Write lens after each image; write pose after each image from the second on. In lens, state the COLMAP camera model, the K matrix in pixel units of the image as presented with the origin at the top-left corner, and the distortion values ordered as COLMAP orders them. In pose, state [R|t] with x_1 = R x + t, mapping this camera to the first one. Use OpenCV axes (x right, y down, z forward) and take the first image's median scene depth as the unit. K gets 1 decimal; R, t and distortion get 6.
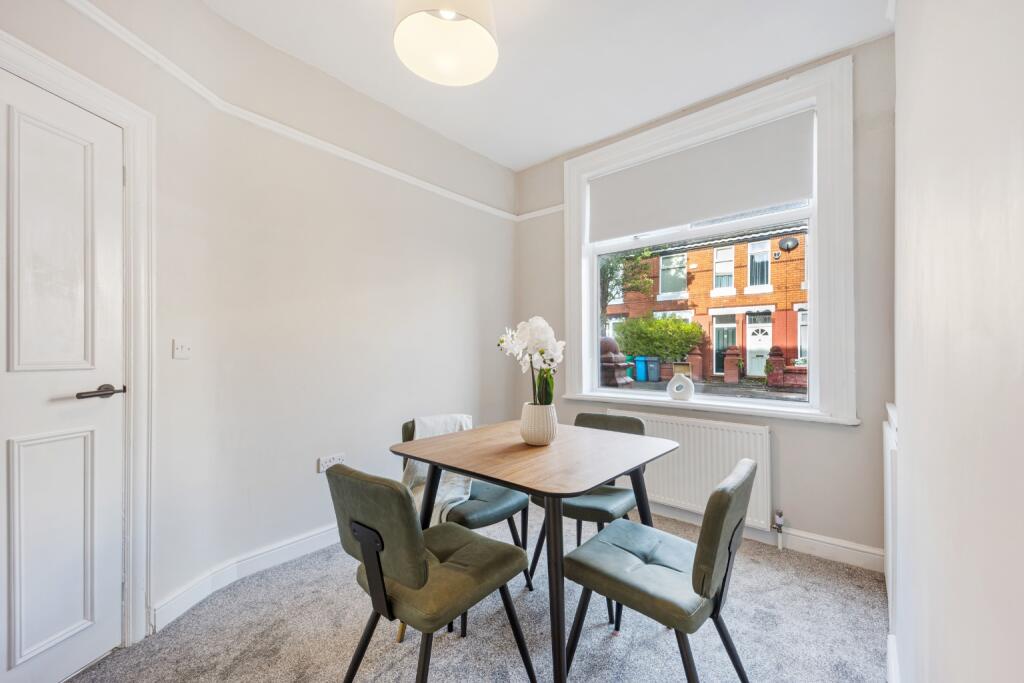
lens RADIAL K [[415.9, 0, 512.0], [0, 415.9, 341.5], [0, 0, 1]] dist [0.058424, -0.000110]
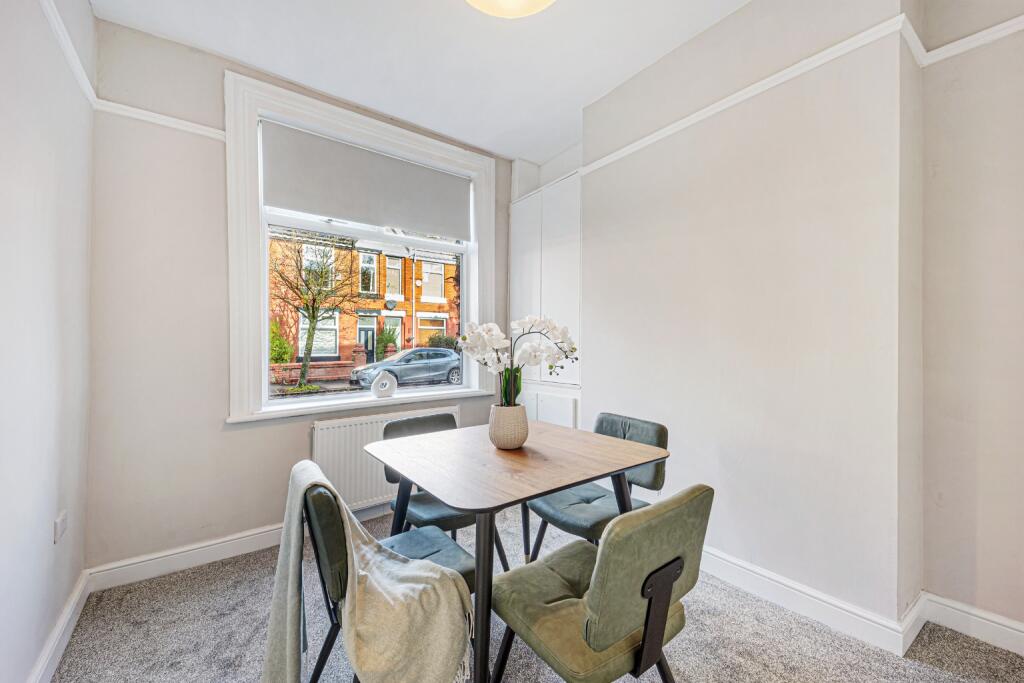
lens RADIAL K [[415.9, 0, 512.0], [0, 415.9, 341.5], [0, 0, 1]] dist [0.058424, -0.000110]
pose [[0.227100, 0.008539, 0.973834, -0.617386], [-0.006887, 0.999951, -0.007162, 0.009018], [-0.973847, -0.005080, 0.227148, 0.549280]]
